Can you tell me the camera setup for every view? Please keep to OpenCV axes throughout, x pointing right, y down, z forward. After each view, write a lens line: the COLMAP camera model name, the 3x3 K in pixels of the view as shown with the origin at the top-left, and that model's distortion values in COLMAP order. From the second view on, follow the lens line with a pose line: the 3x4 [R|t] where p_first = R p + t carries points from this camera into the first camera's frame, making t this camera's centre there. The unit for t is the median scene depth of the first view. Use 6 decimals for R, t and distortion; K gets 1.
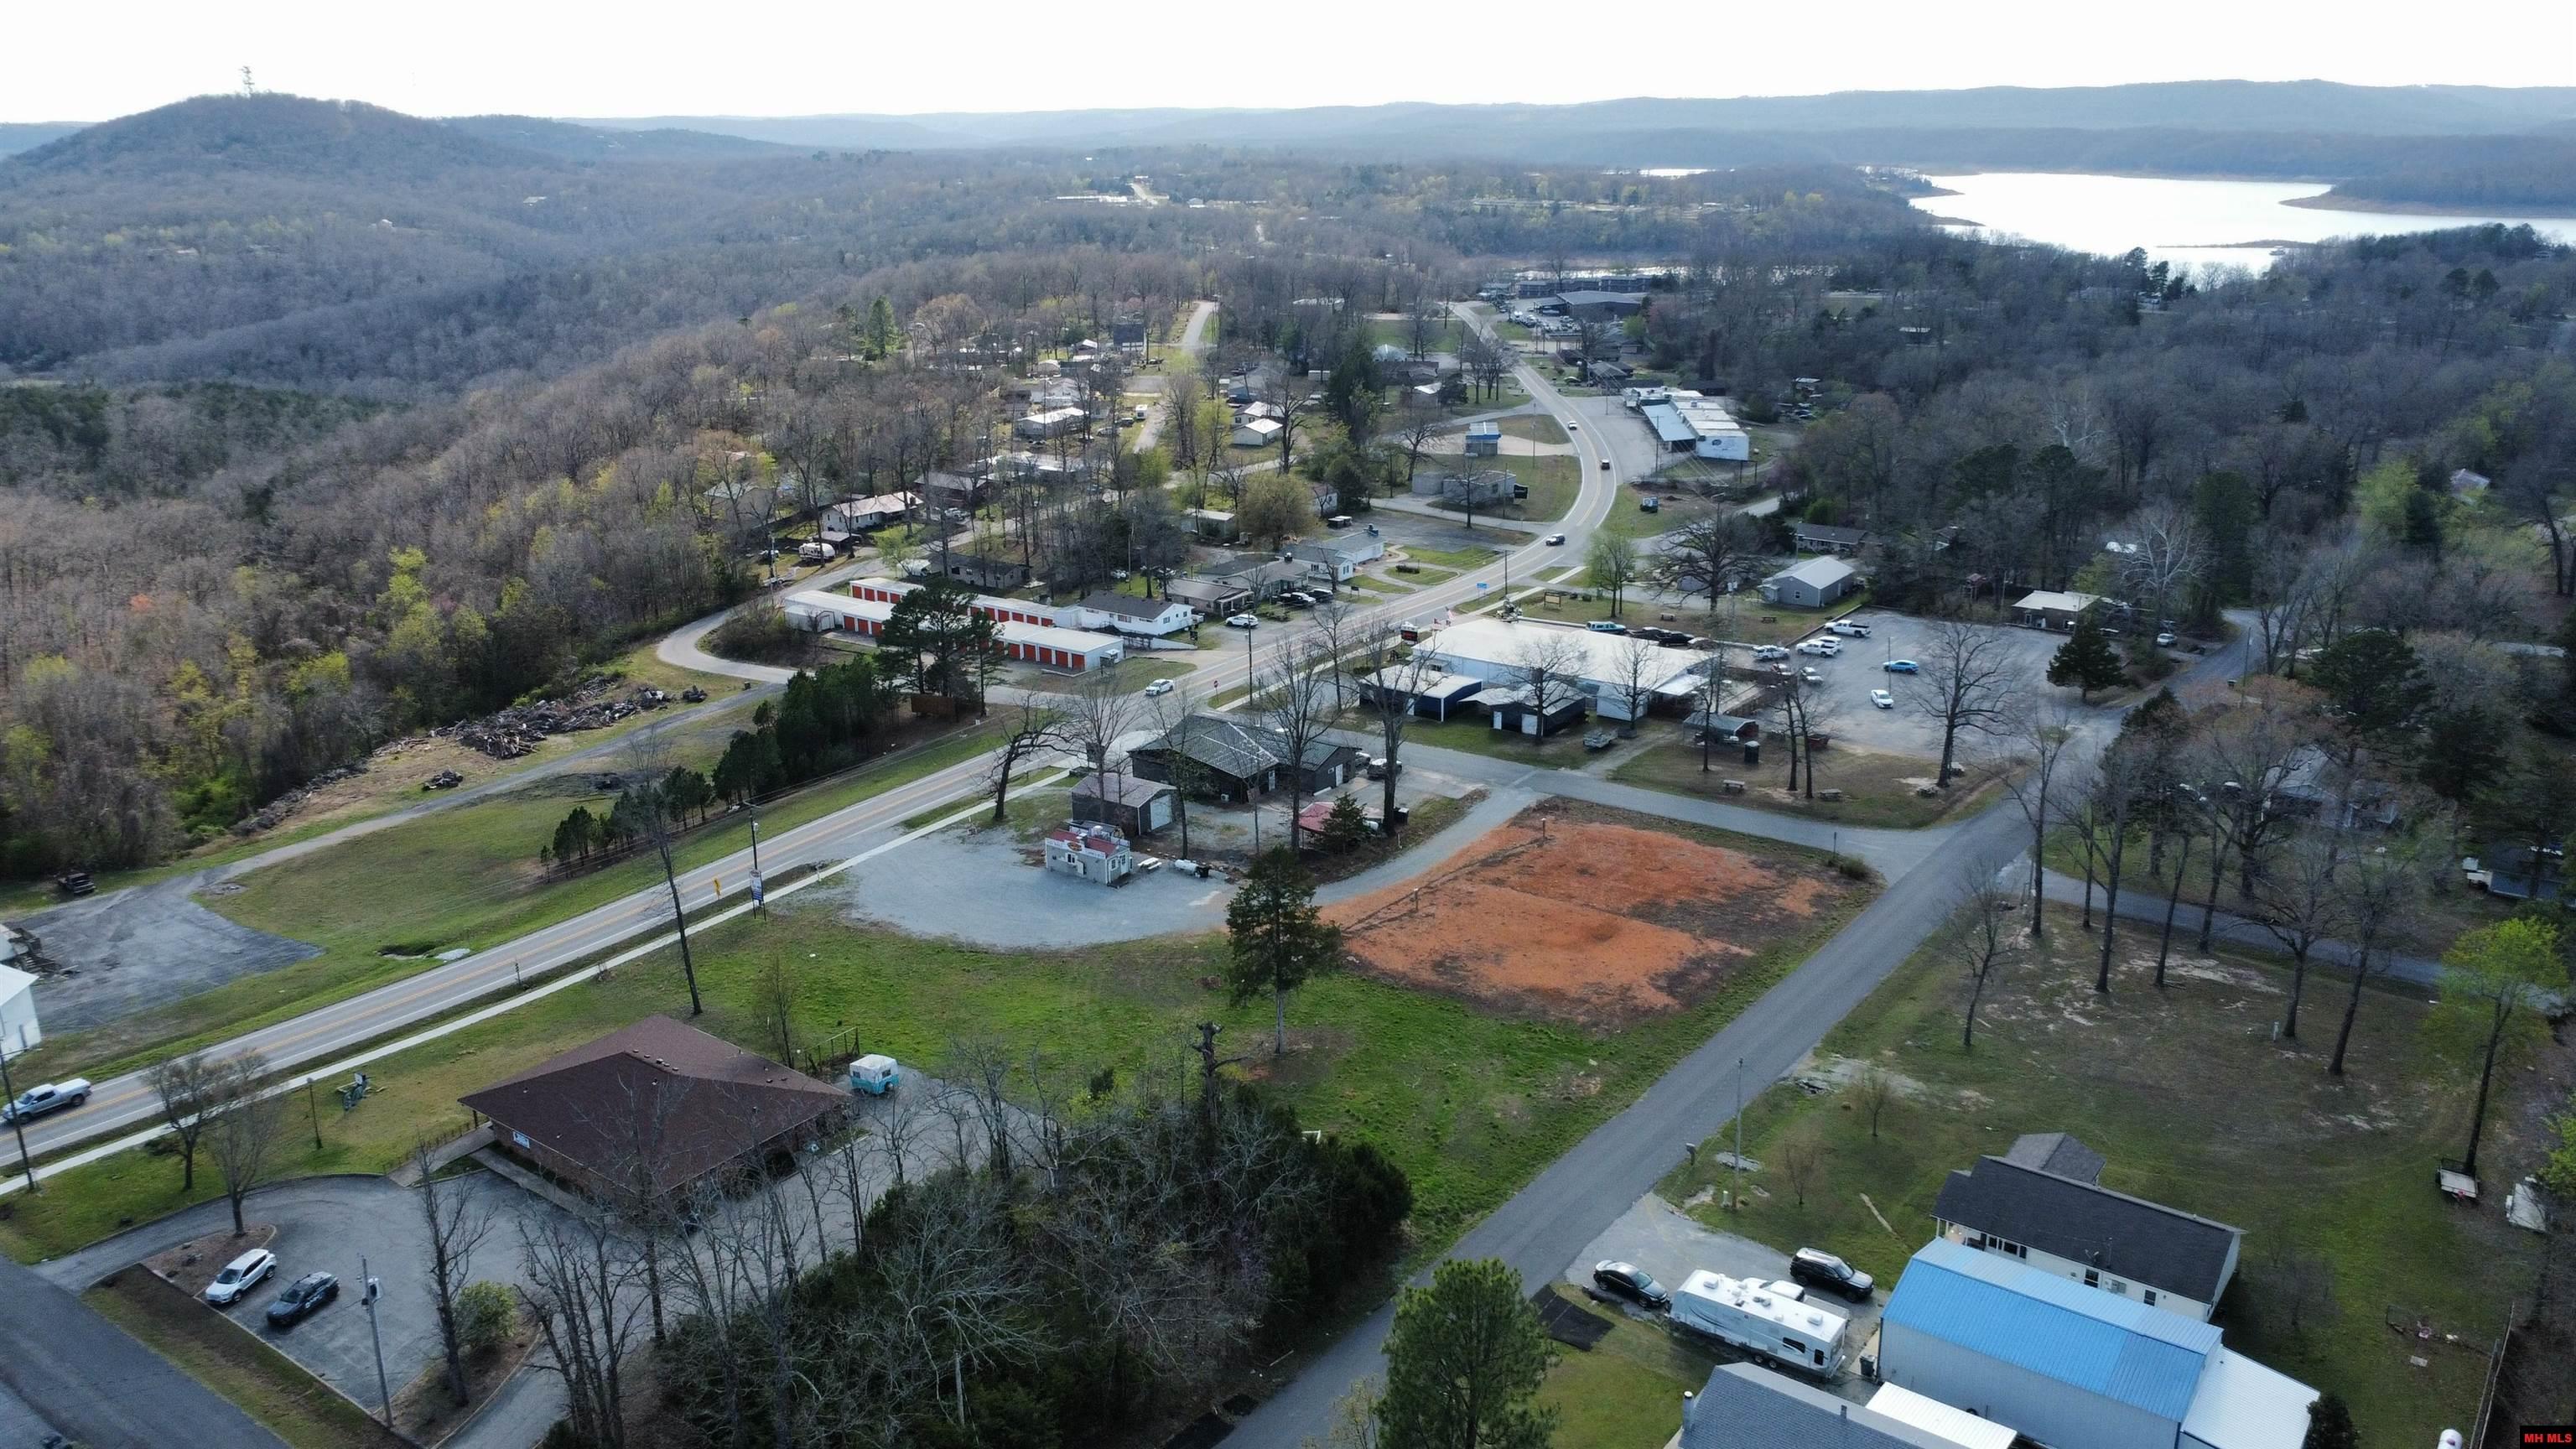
lens RADIAL K [[1937.3, 0, 1282.4], [0, 1937.3, 716.7], [0, 0, 1]] dist [0.002389, 0.001684]
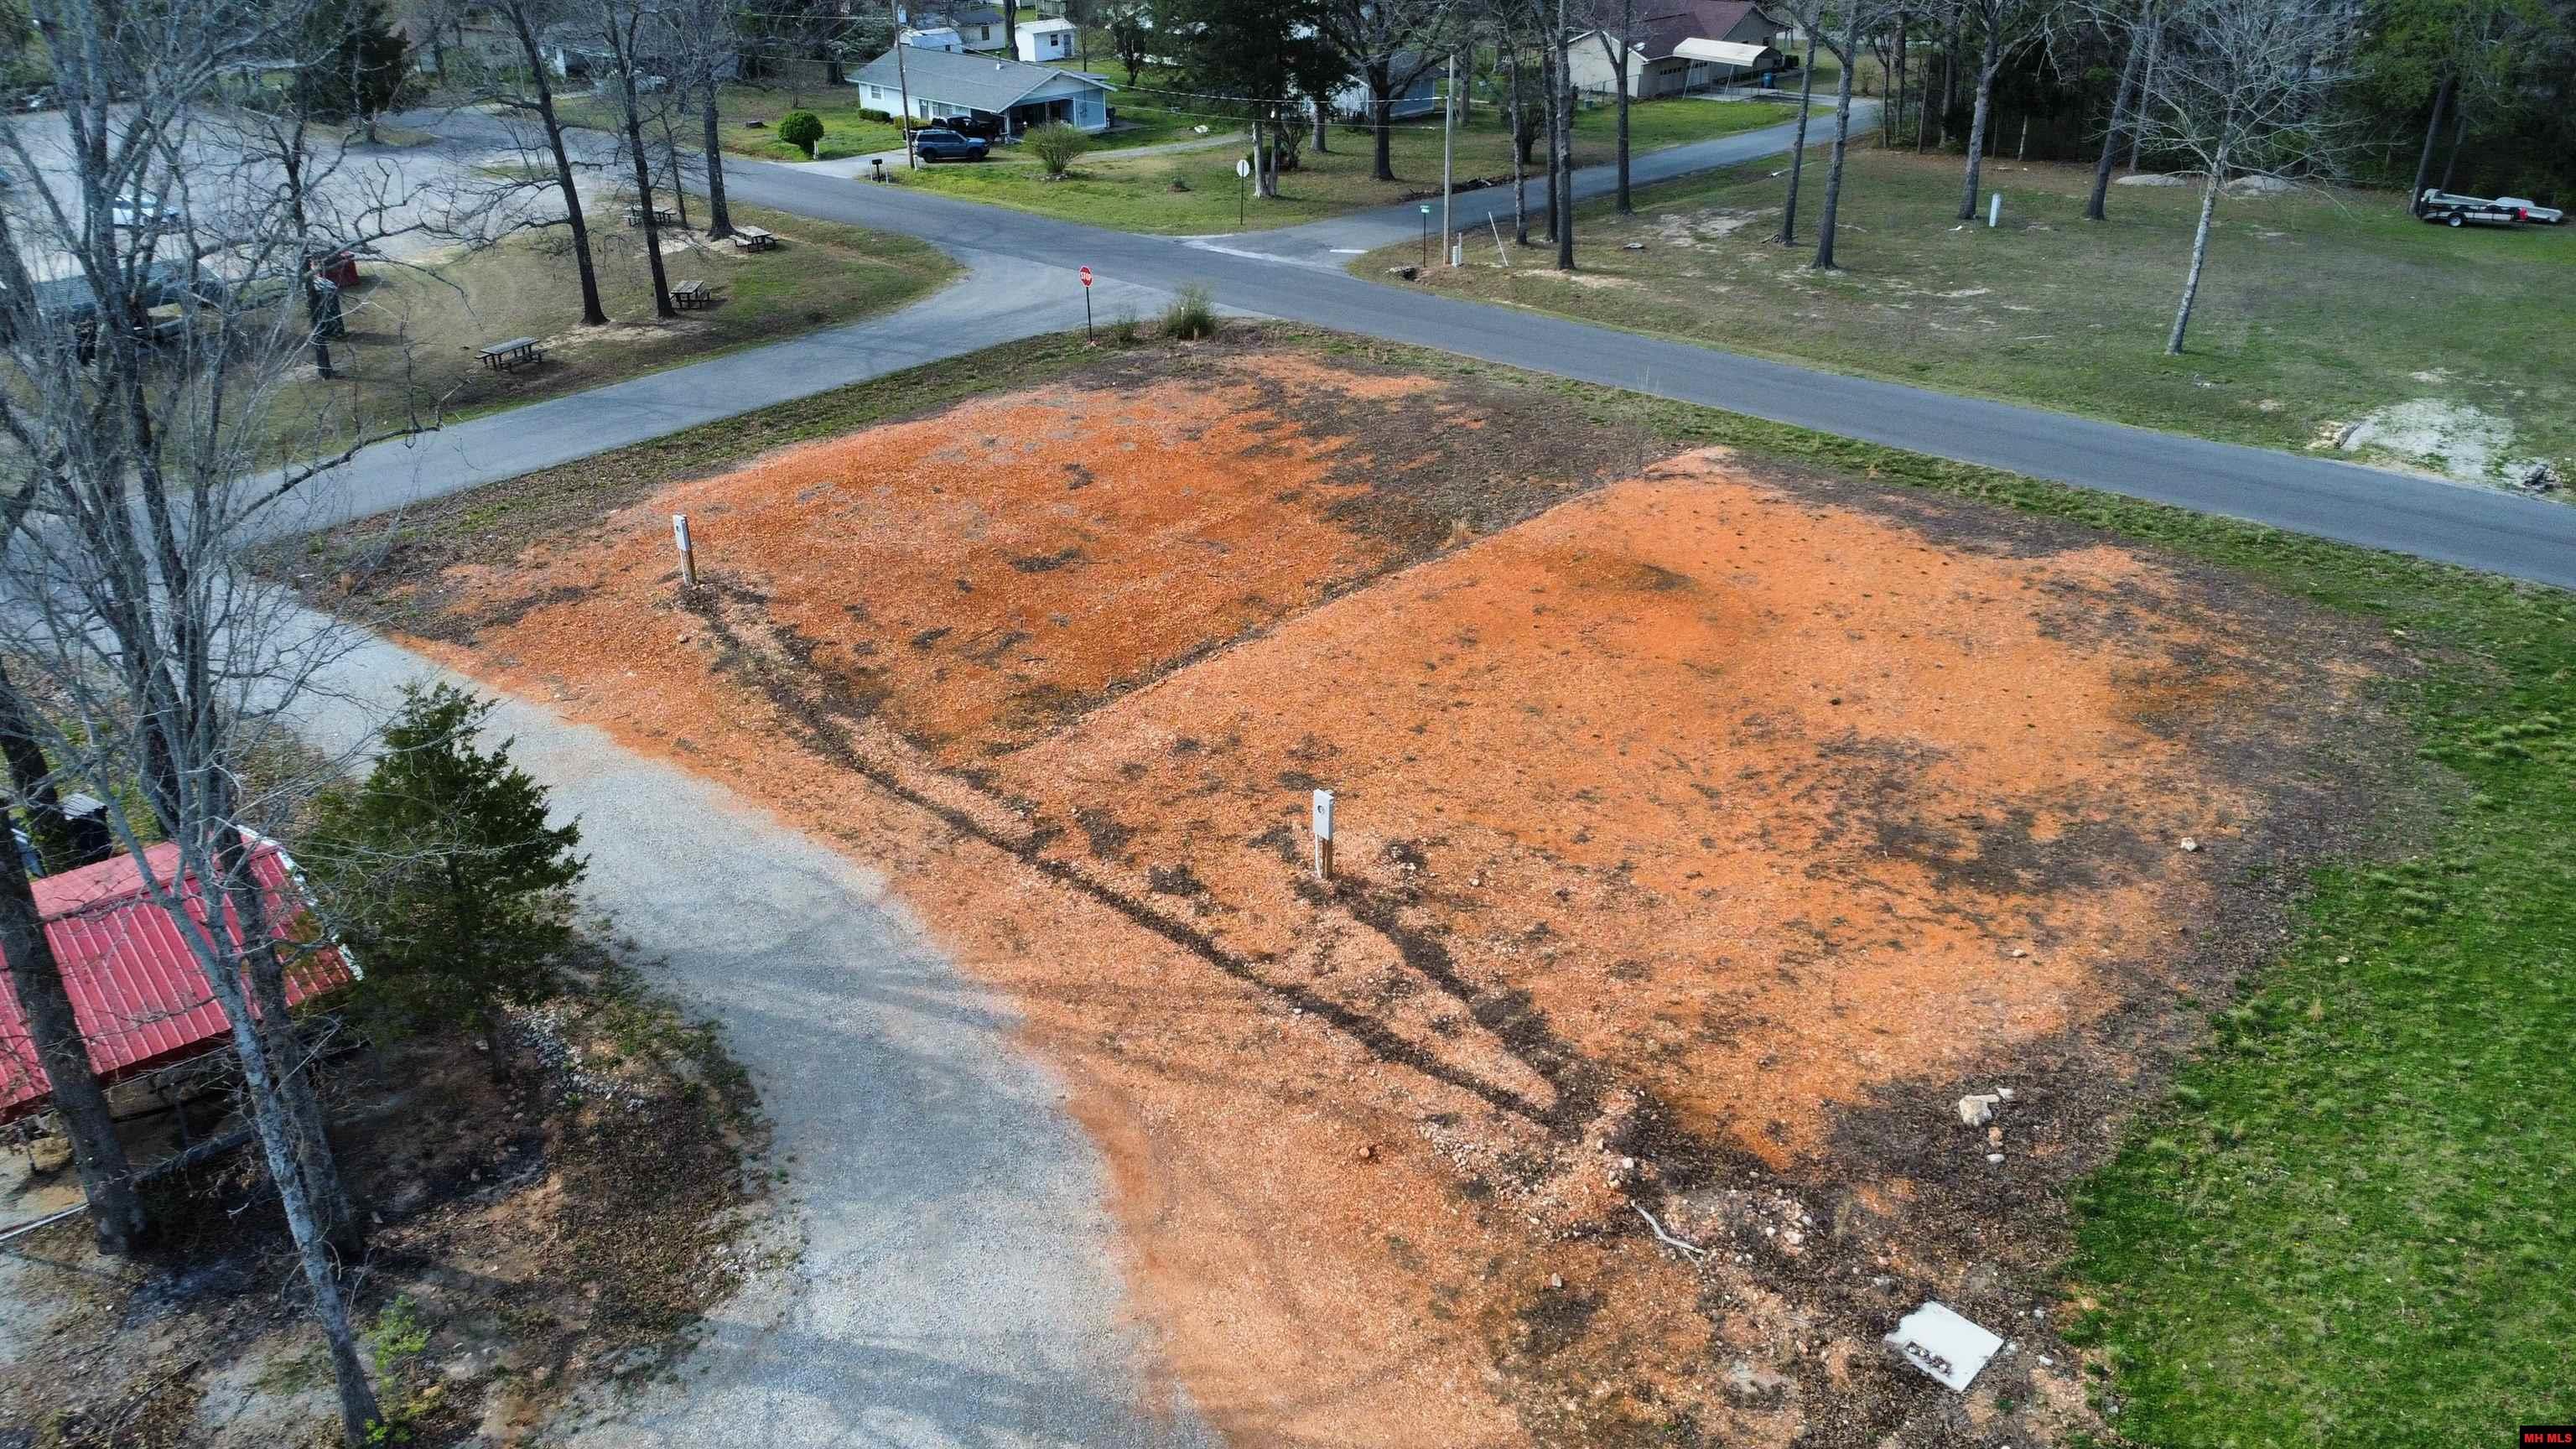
lens RADIAL K [[1928.2, 0, 1283.4], [0, 1928.2, 719.5], [0, 0, 1]] dist [0.003006, 0.000549]
pose [[0.111752, -0.432198, 0.894828, -0.098434], [0.296649, 0.873919, 0.385052, -0.000278], [-0.948426, 0.222419, 0.225873, 0.805973]]
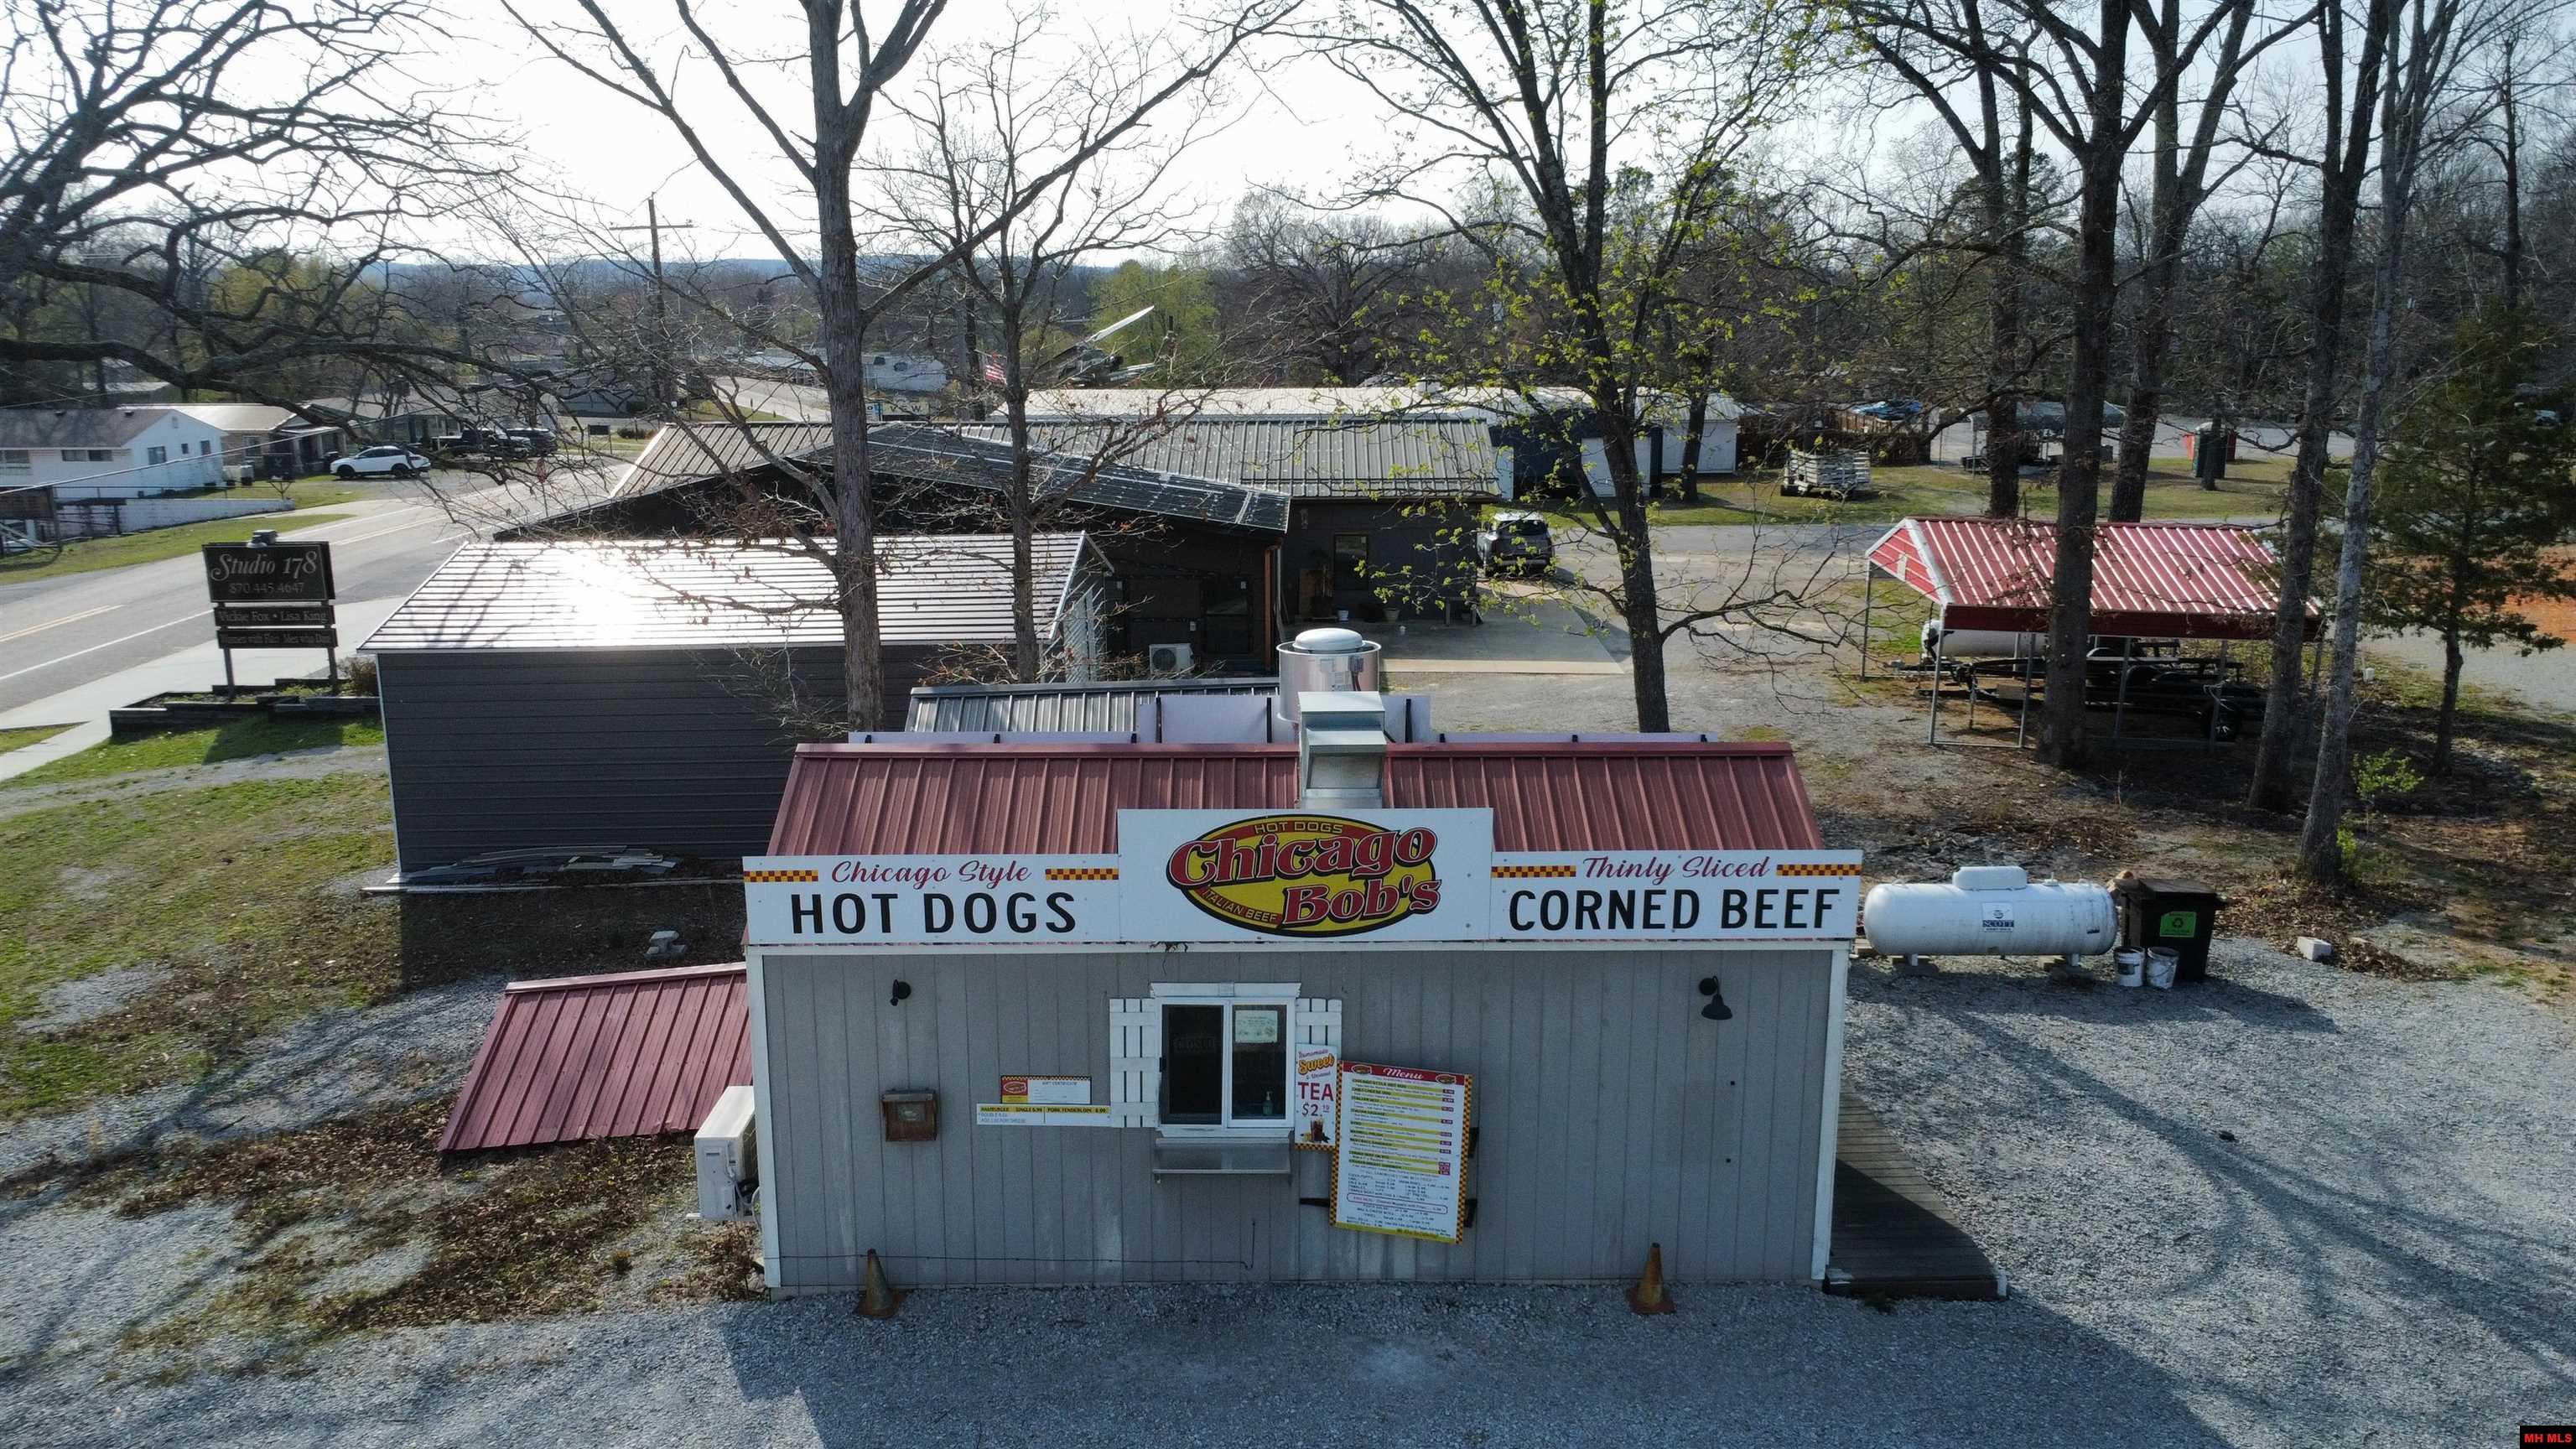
lens RADIAL K [[1937.3, 0, 1282.4], [0, 1937.3, 716.7], [0, 0, 1]] dist [0.002389, 0.001684]
pose [[0.817322, -0.115456, 0.564495, -0.130721], [0.165855, 0.985395, -0.038596, 0.056943], [-0.551794, 0.125170, 0.824534, 0.838364]]
